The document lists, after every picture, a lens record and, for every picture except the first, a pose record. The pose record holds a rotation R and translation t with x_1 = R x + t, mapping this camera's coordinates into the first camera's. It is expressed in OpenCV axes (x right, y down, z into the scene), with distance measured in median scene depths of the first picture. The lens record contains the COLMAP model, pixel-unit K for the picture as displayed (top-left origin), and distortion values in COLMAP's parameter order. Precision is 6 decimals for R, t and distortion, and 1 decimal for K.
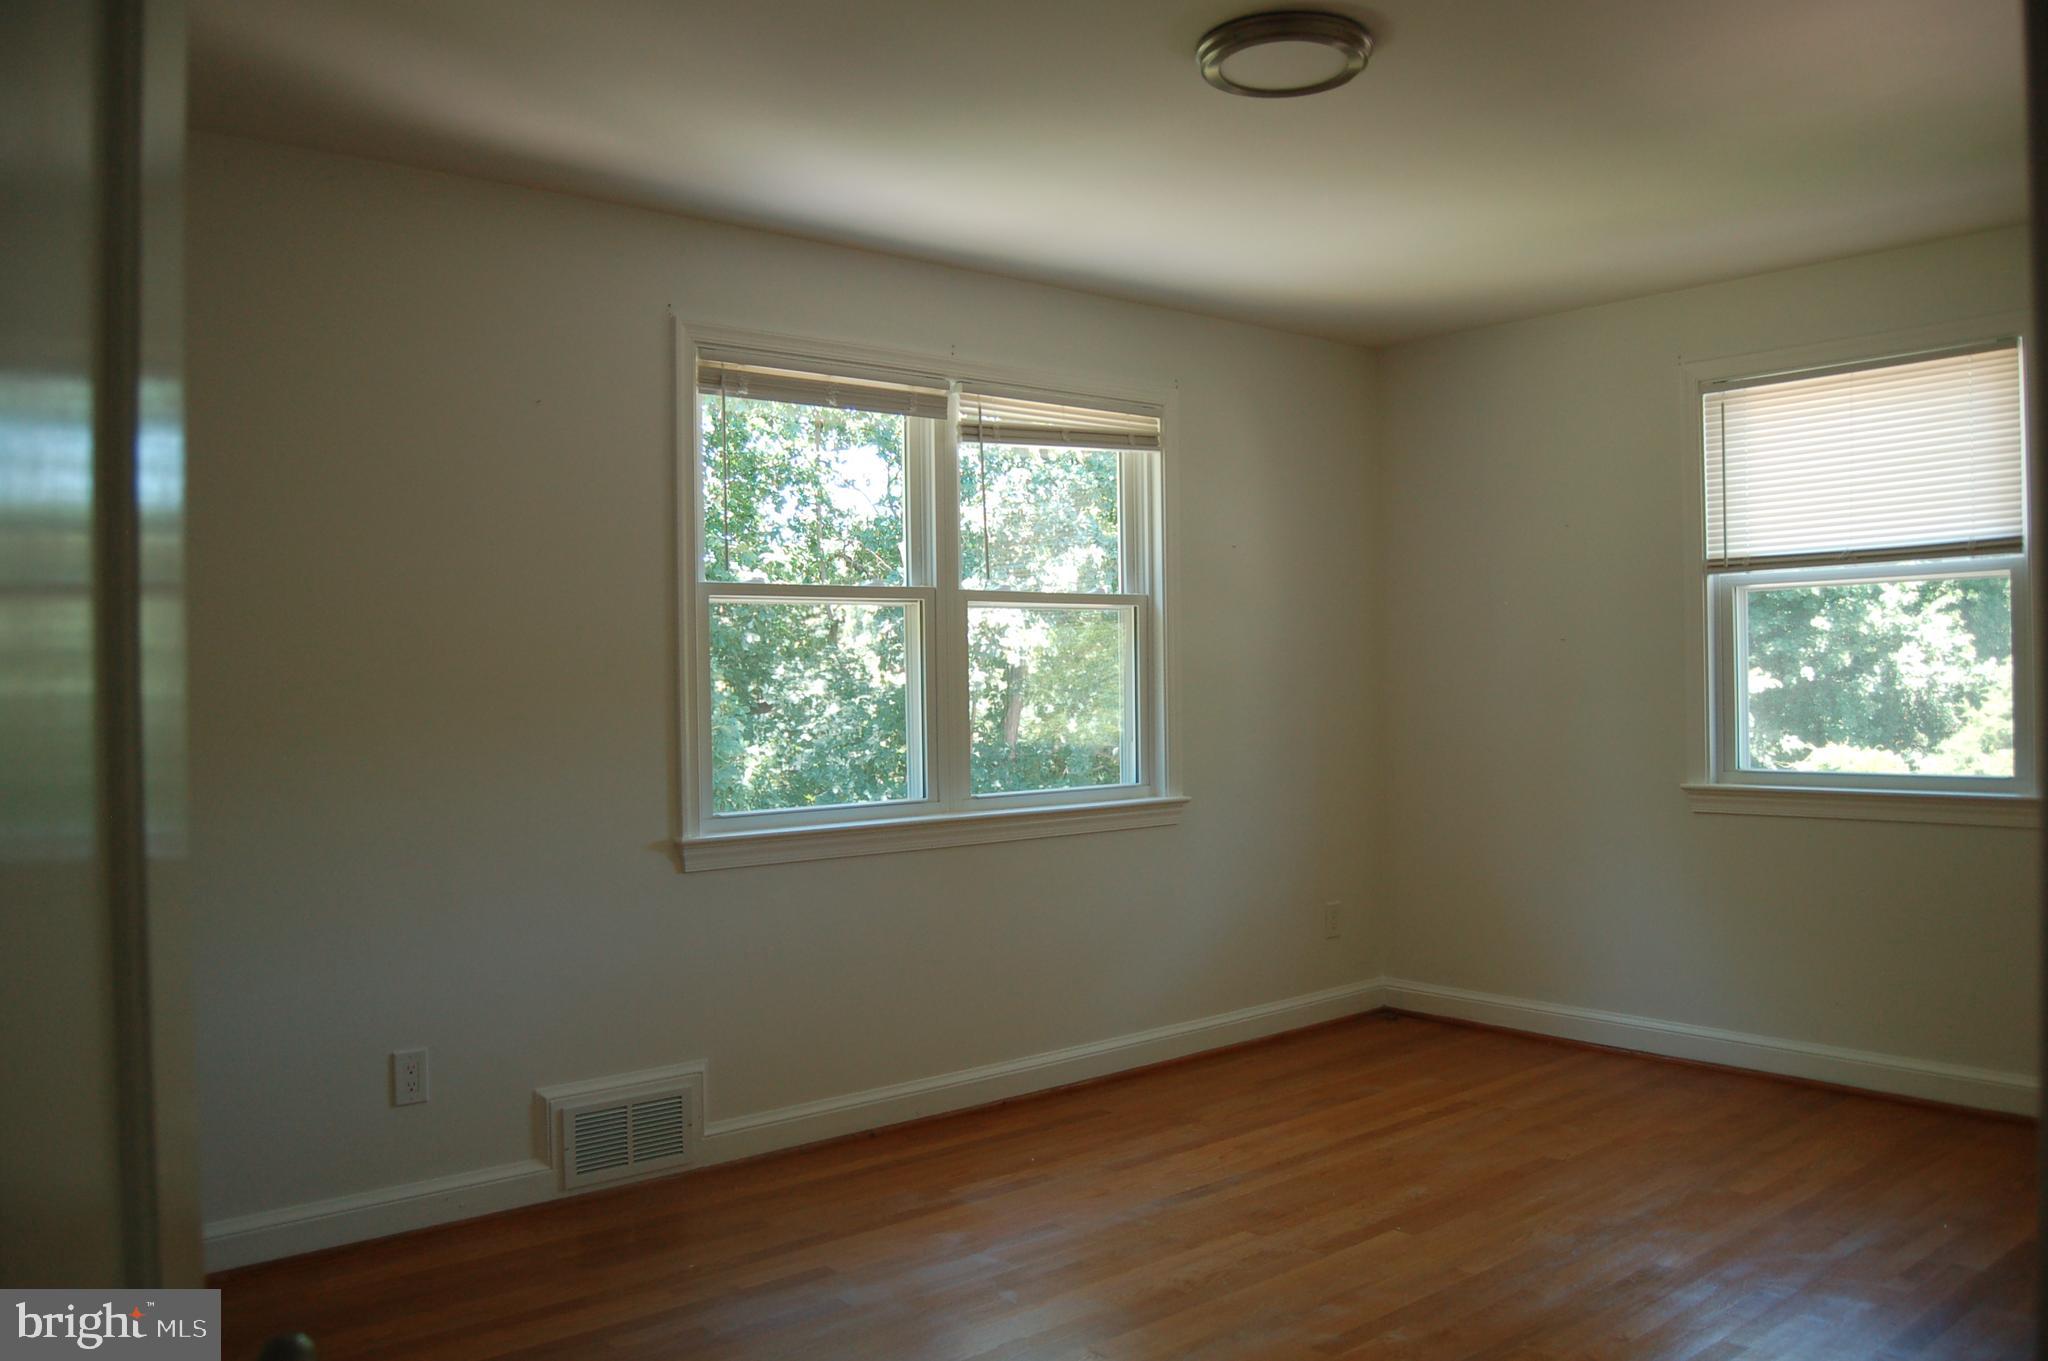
lens RADIAL K [[1583.3, 0, 1019.3], [0, 1583.3, 699.1], [0, 0, 1]] dist [-0.101405, 0.041003]
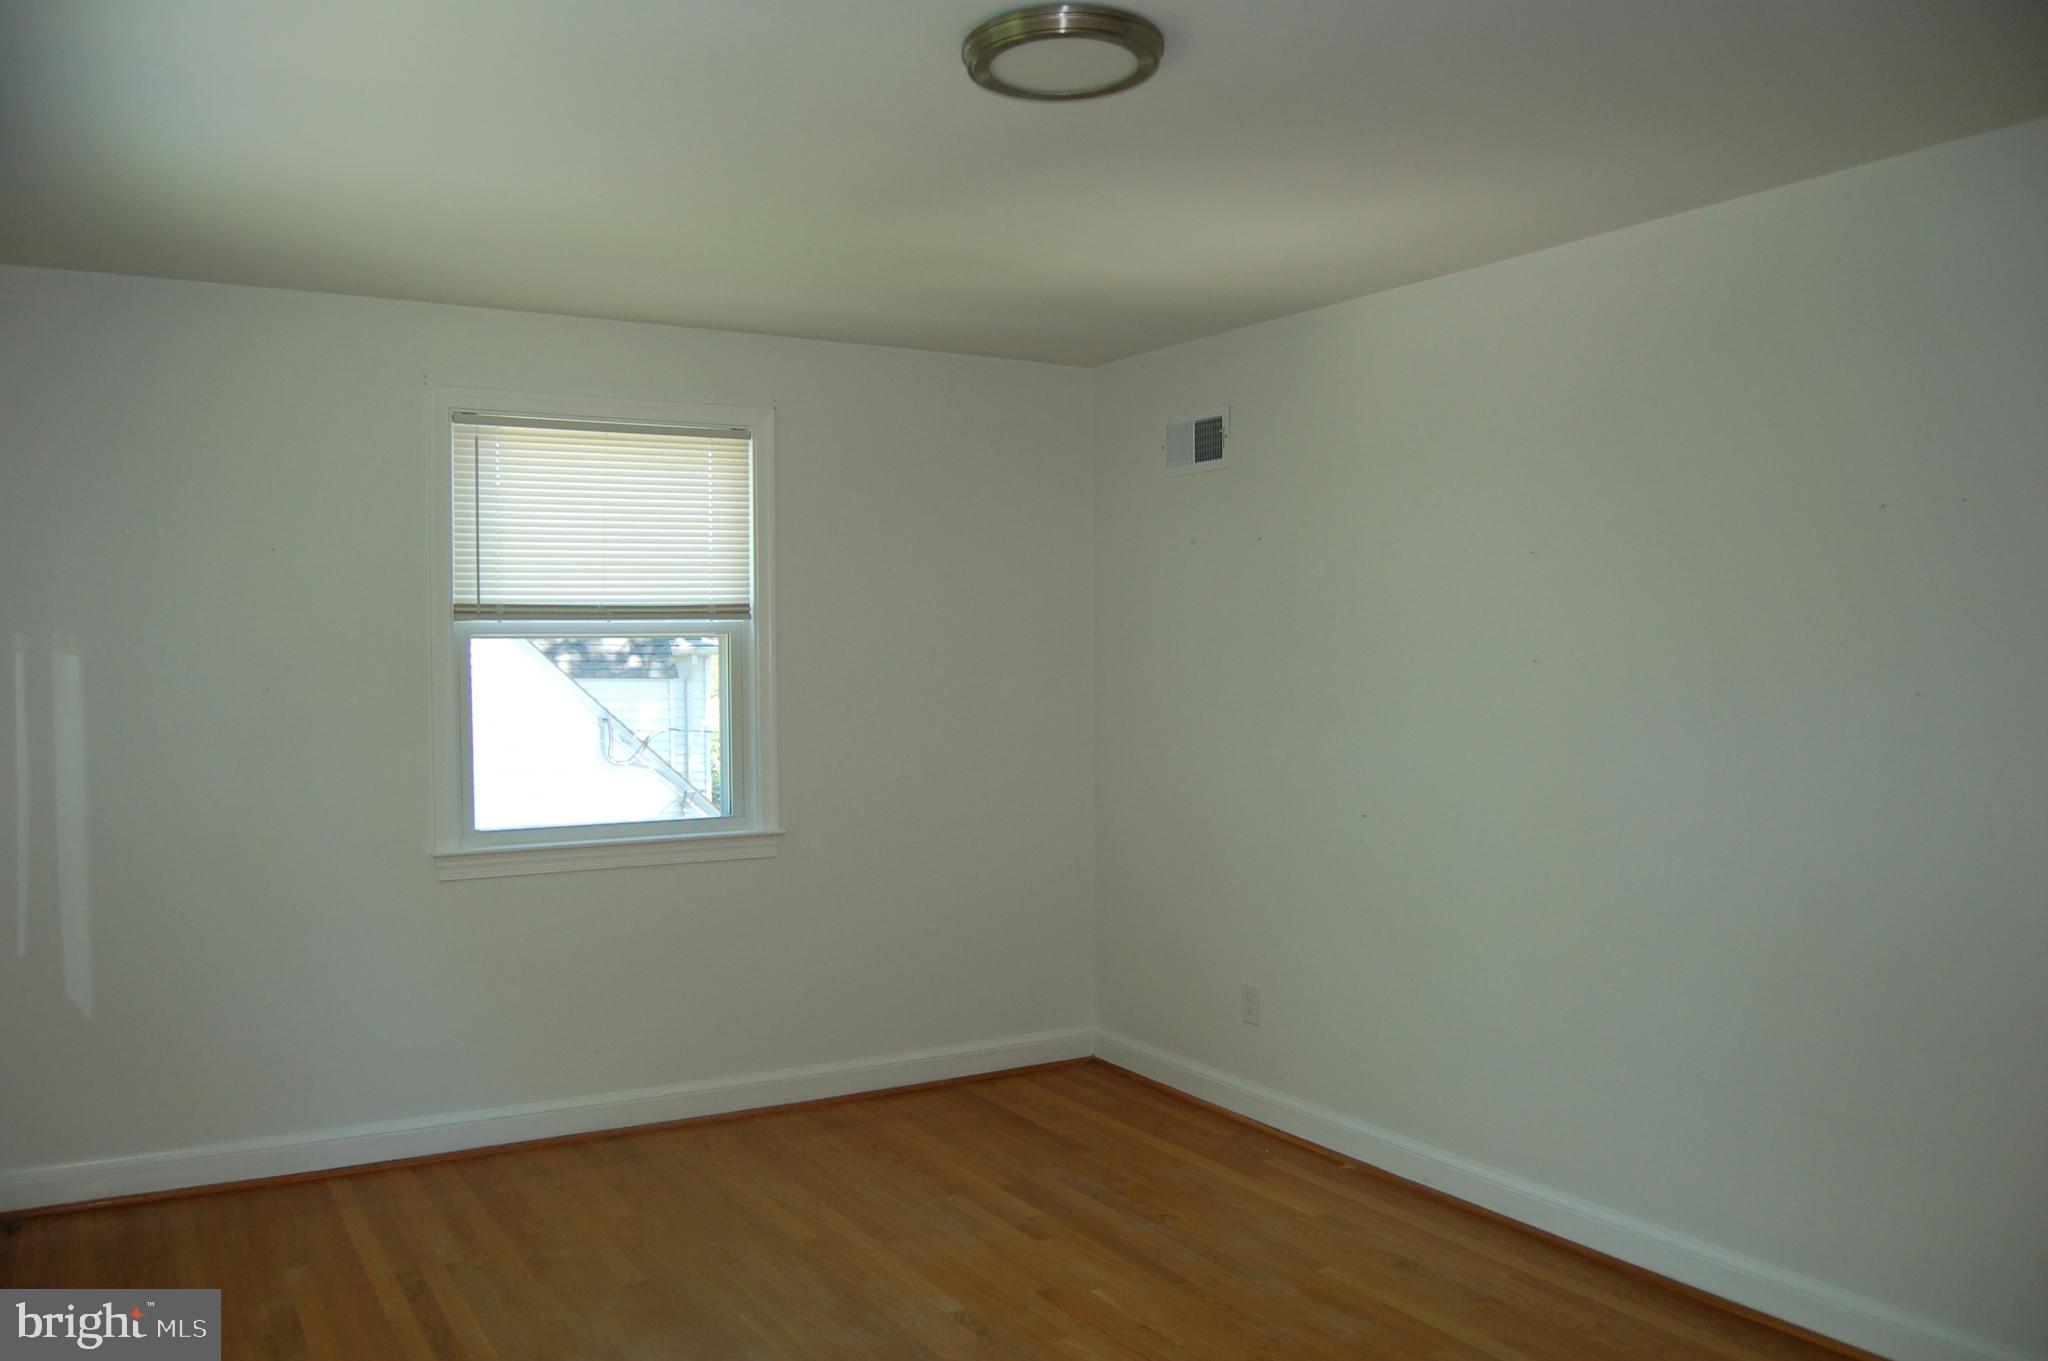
lens RADIAL K [[1554.8, 0, 1024.0], [0, 1554.8, 680.5], [0, 0, 1]] dist [-0.009942, -0.003125]
pose [[0.216126, 0.016174, 0.976232, -0.411115], [0.022760, 0.999508, -0.021598, -0.018229], [-0.976100, 0.026887, 0.215651, 0.510609]]
